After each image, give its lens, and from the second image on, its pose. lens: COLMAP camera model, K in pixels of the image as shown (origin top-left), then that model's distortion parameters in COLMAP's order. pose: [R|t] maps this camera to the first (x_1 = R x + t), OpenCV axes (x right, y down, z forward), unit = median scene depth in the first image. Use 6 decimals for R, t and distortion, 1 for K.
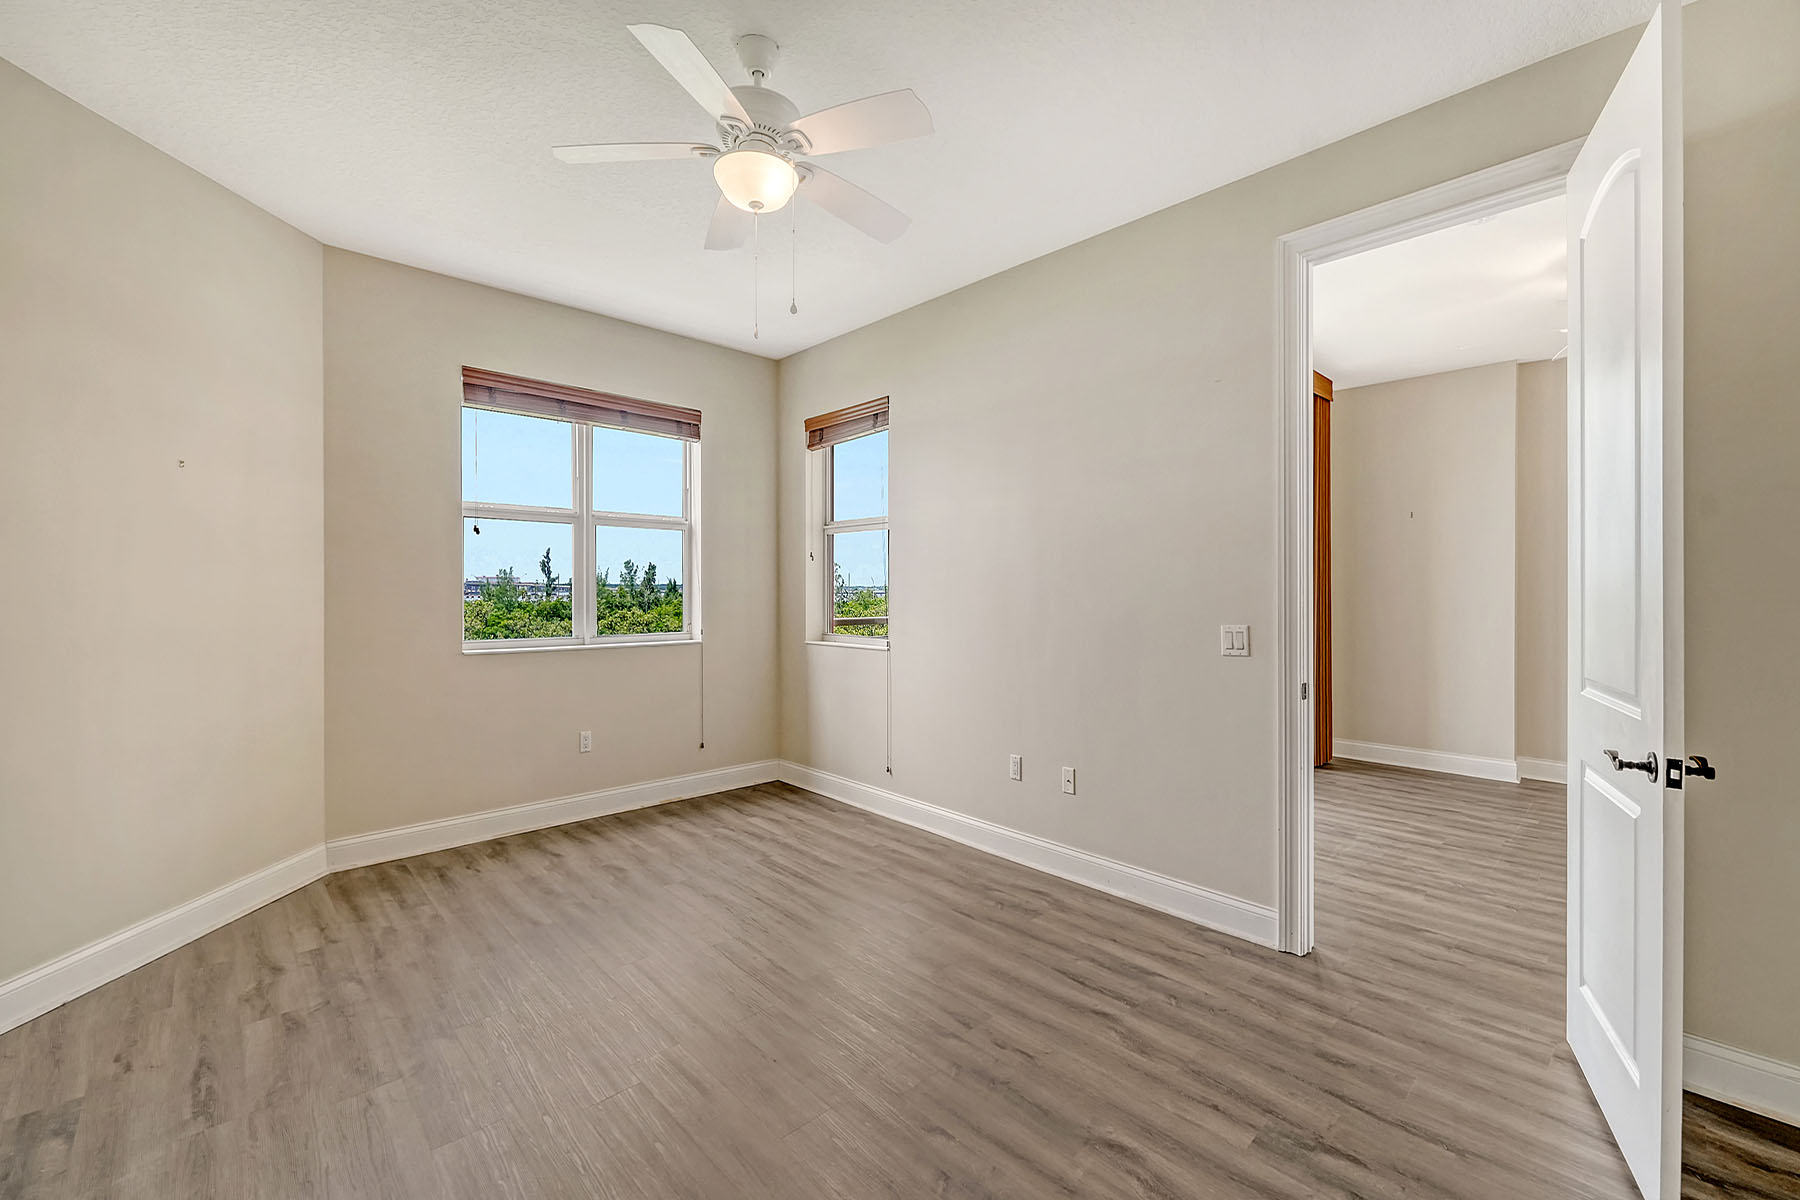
lens RADIAL K [[737.9, 0, 902.0], [0, 737.9, 600.1], [0, 0, 1]] dist [-0.010792, -0.000281]
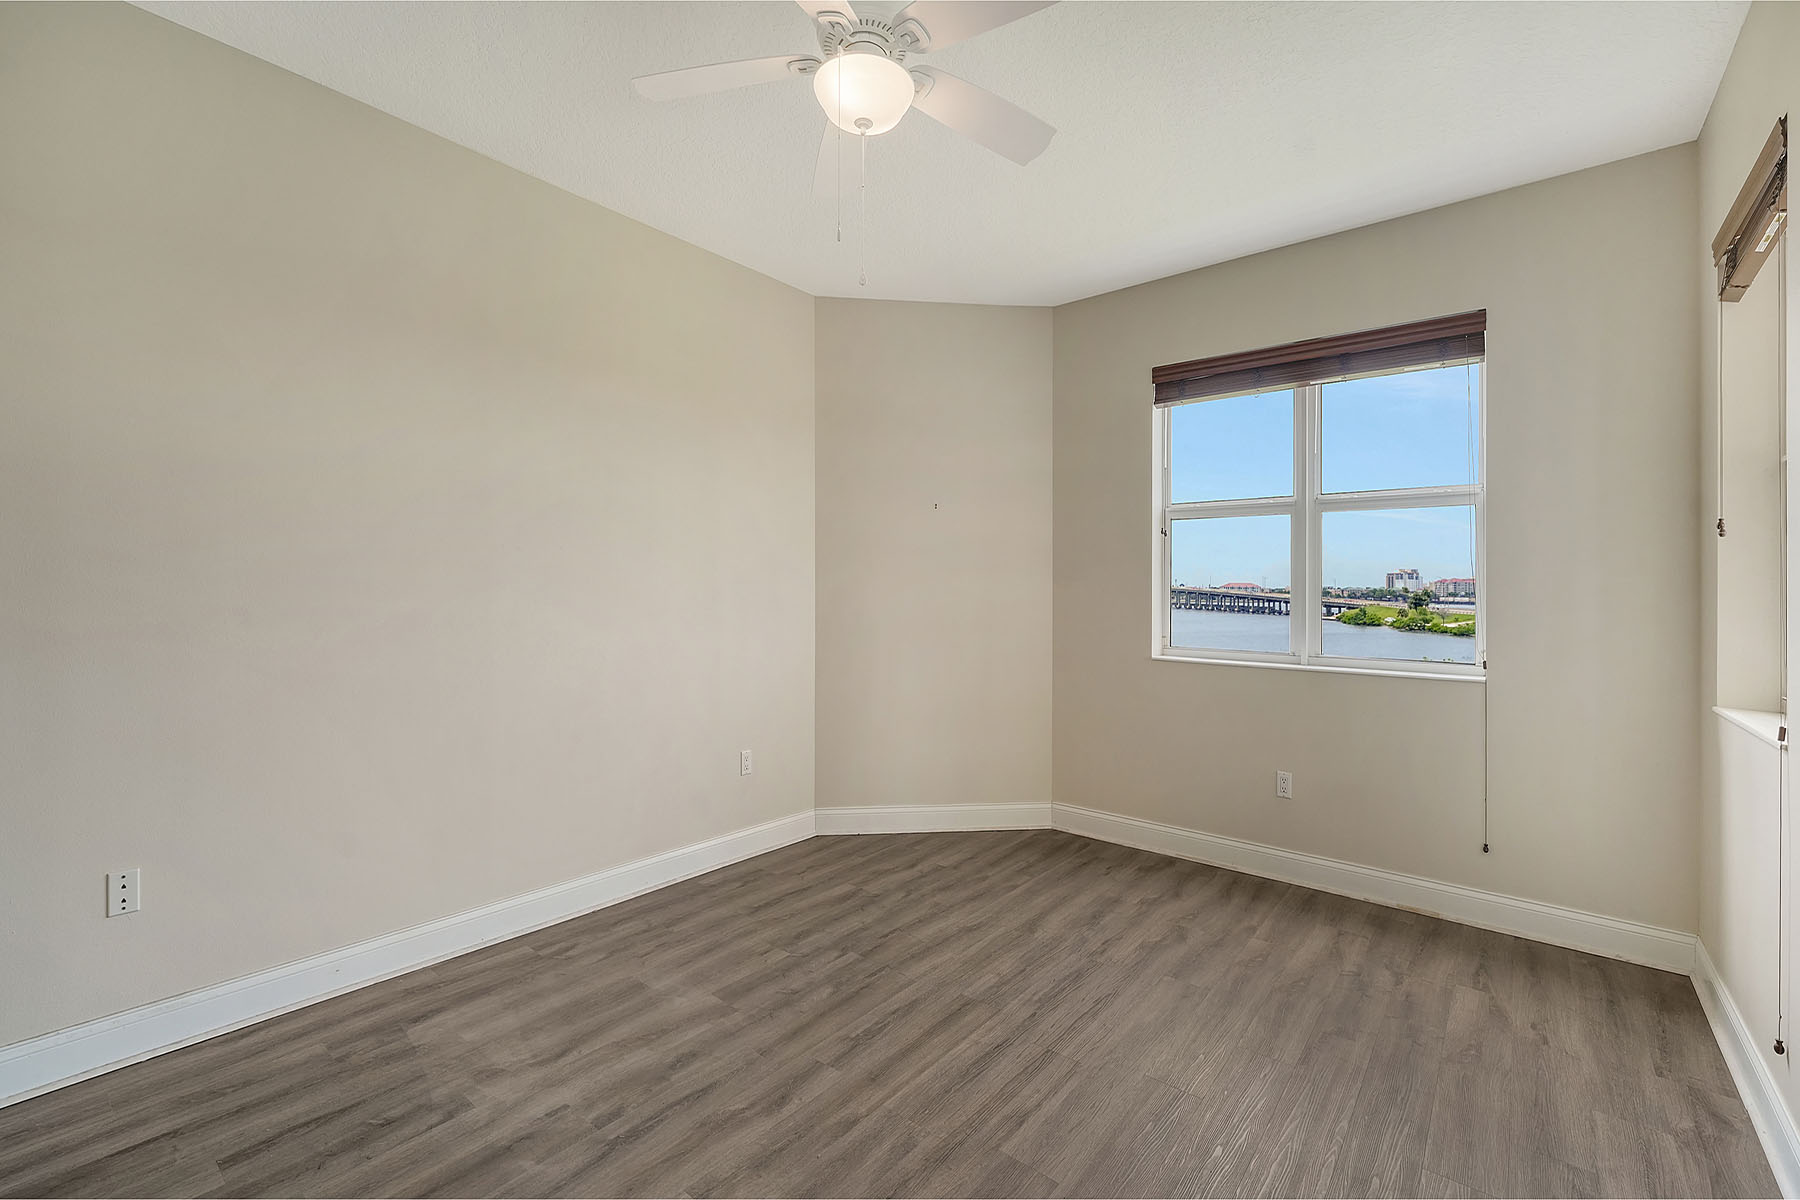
lens RADIAL K [[762.3, 0, 904.7], [0, 762.3, 594.7], [0, 0, 1]] dist [-0.000402, -0.002112]
pose [[0.120792, 0.004920, -0.992666, 0.378550], [-0.027616, 0.999617, 0.001594, -0.003440], [0.992294, 0.027221, 0.120882, 0.540938]]
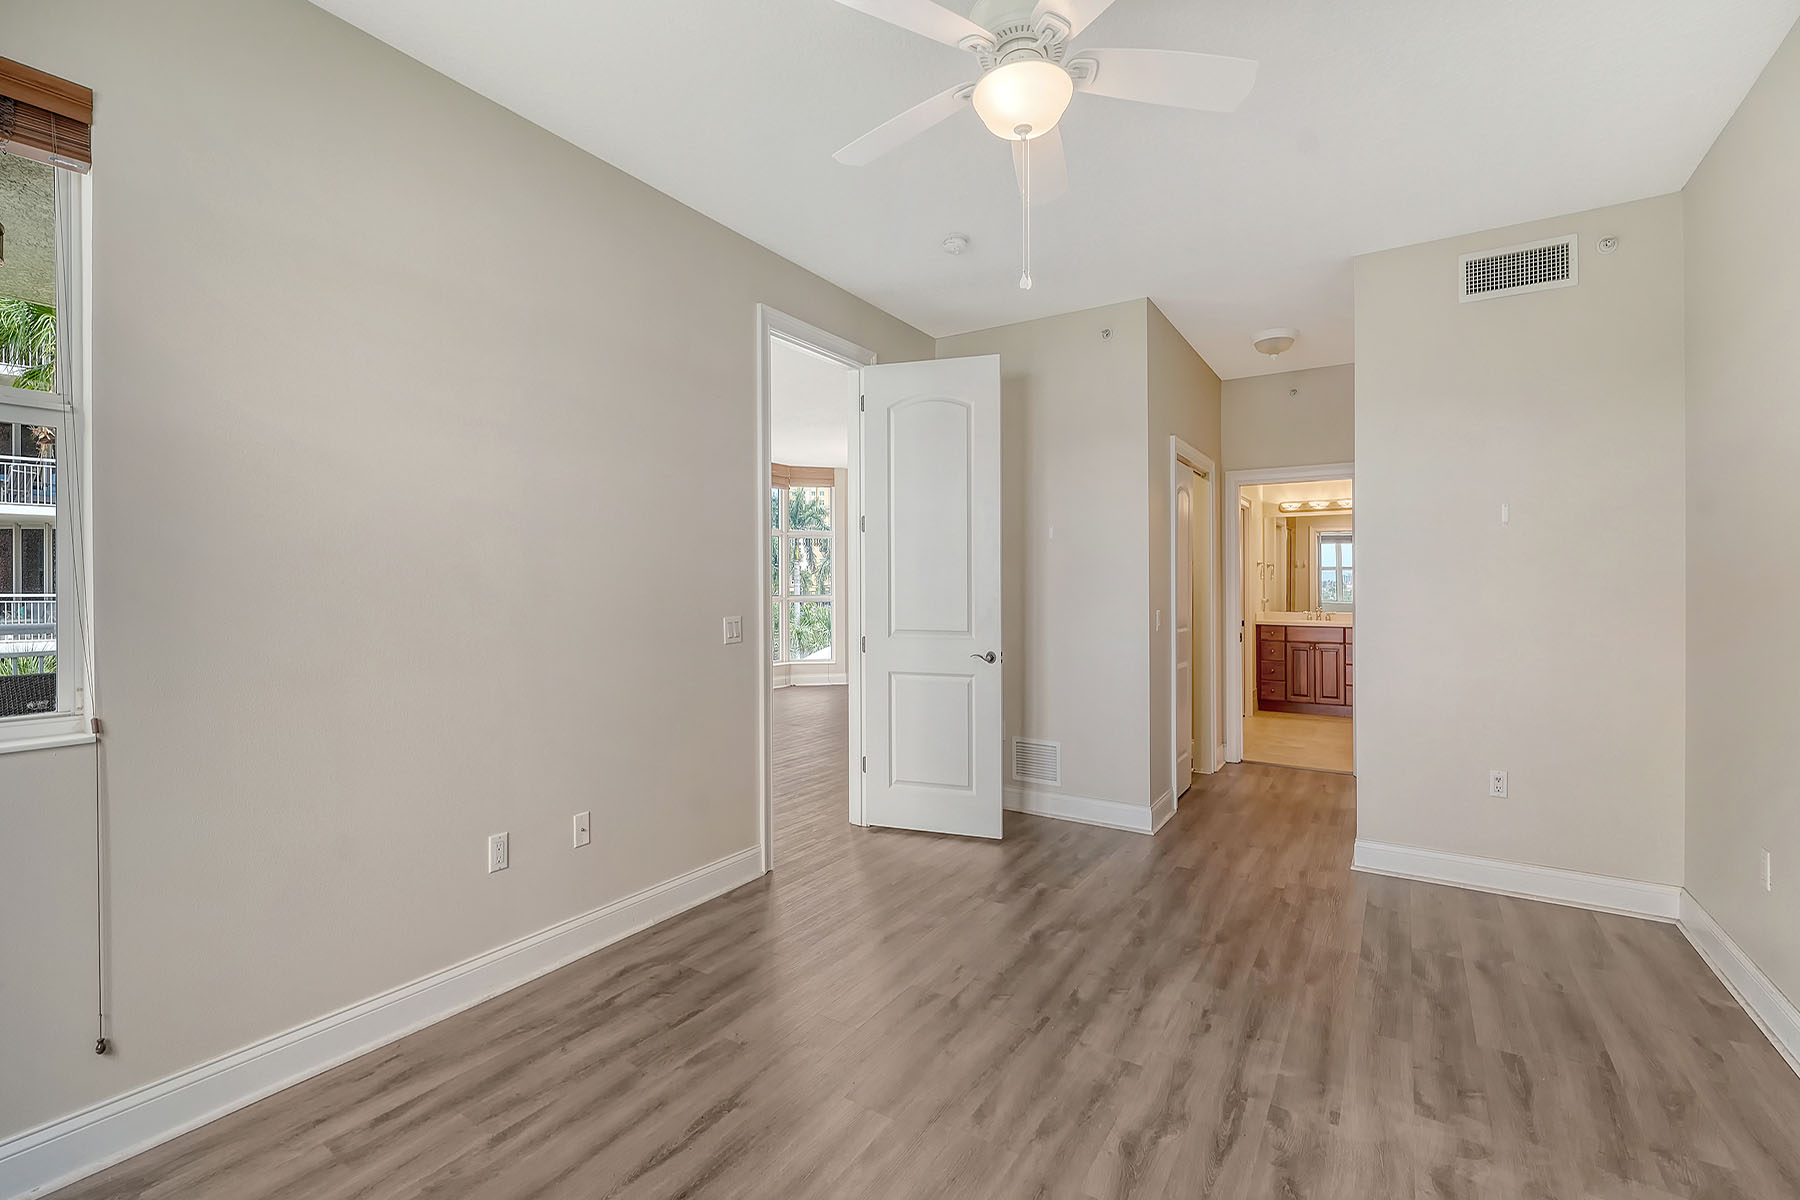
lens RADIAL K [[762.3, 0, 902.8], [0, 762.3, 588.8], [0, 0, 1]] dist [-0.000402, -0.002112]
pose [[-0.220393, -0.011314, 0.975346, -0.585008], [0.018294, 0.999709, 0.015731, -0.017570], [-0.975240, 0.021310, -0.220121, 0.767259]]
